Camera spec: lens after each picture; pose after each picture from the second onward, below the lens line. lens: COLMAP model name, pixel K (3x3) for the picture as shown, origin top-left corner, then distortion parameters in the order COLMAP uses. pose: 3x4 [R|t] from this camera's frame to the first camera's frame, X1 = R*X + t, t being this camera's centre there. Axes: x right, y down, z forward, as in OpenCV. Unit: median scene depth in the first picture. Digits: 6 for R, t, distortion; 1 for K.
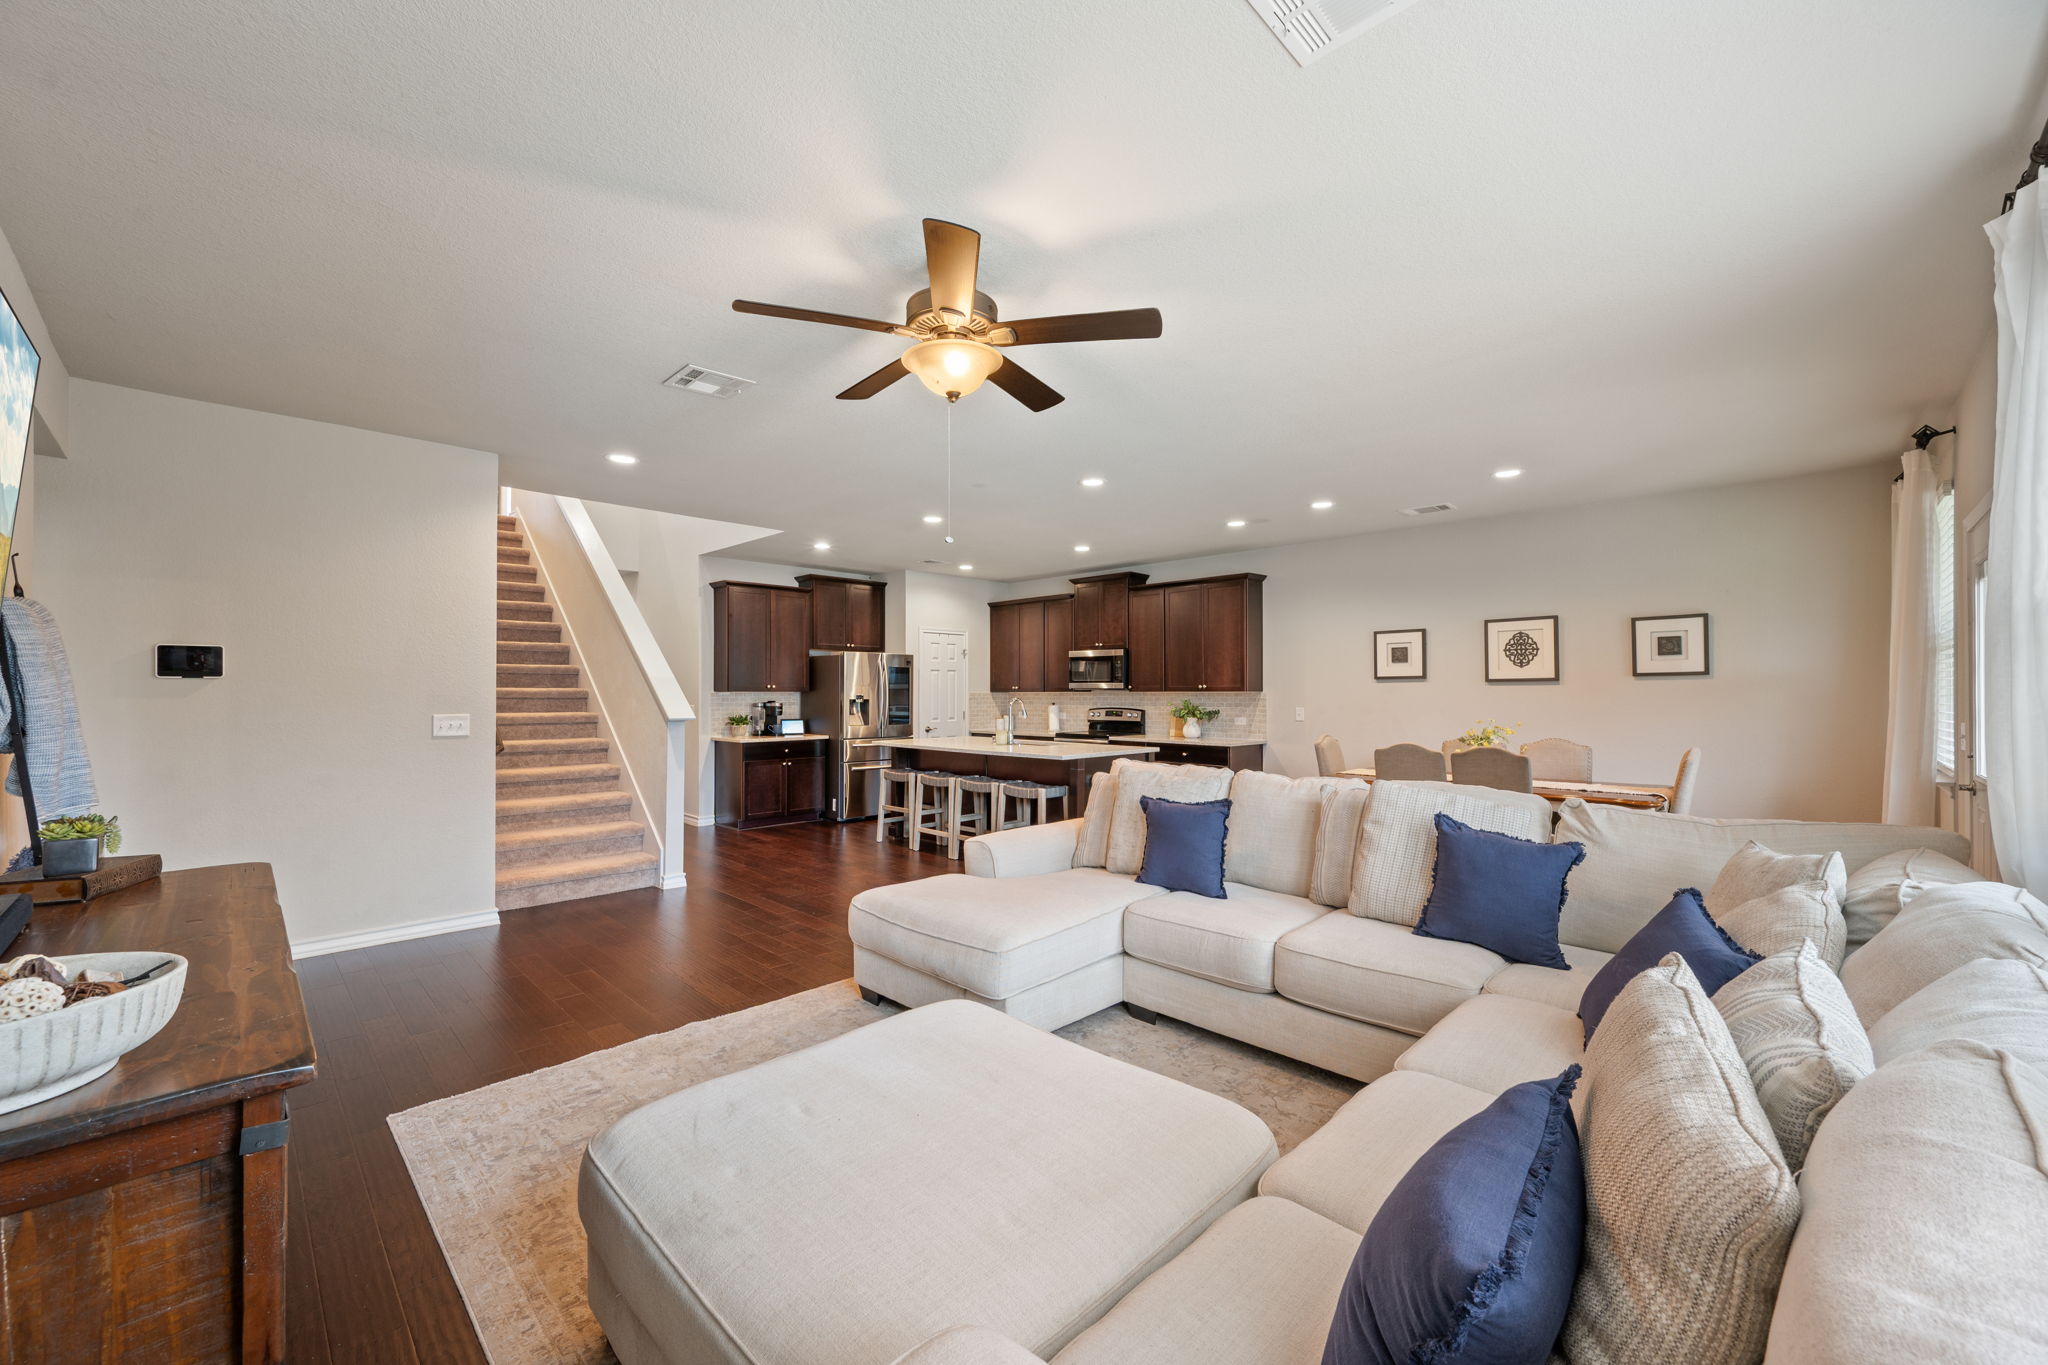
lens RADIAL K [[799.4, 0, 1024.0], [0, 799.4, 682.5], [0, 0, 1]] dist [0.000265, -0.000165]
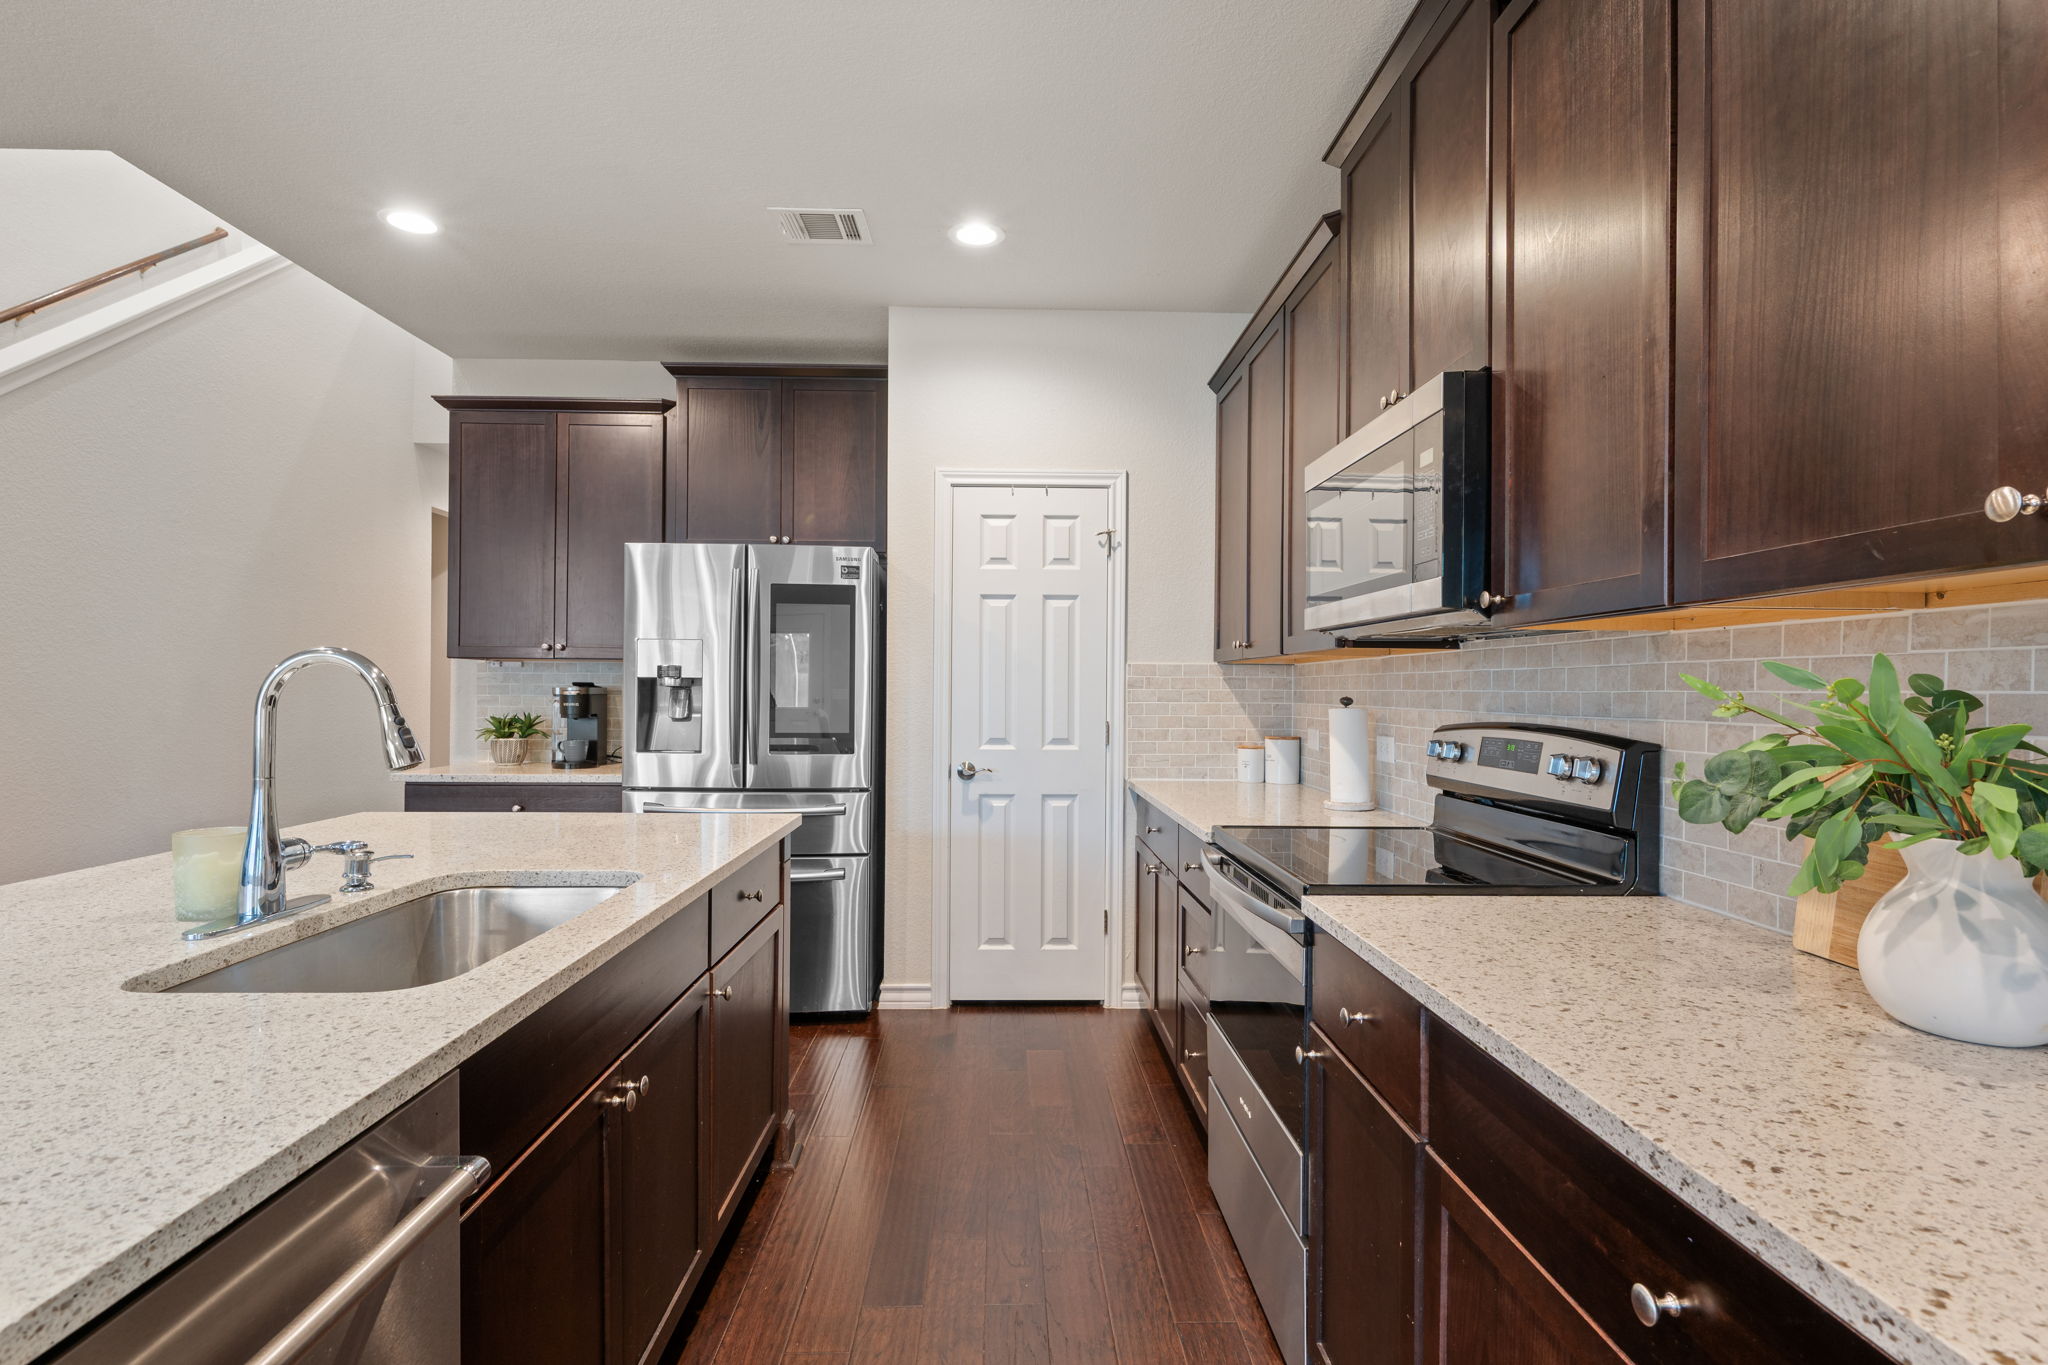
lens RADIAL K [[977.1, 0, 1024.0], [0, 977.1, 682.5], [0, 0, 1]] dist [0.000997, -0.000053]
pose [[0.723082, 0.001278, -0.690761, 0.200847], [0.000744, 0.999996, 0.002629, 0.022083], [0.690761, -0.002414, 0.723079, 0.791552]]
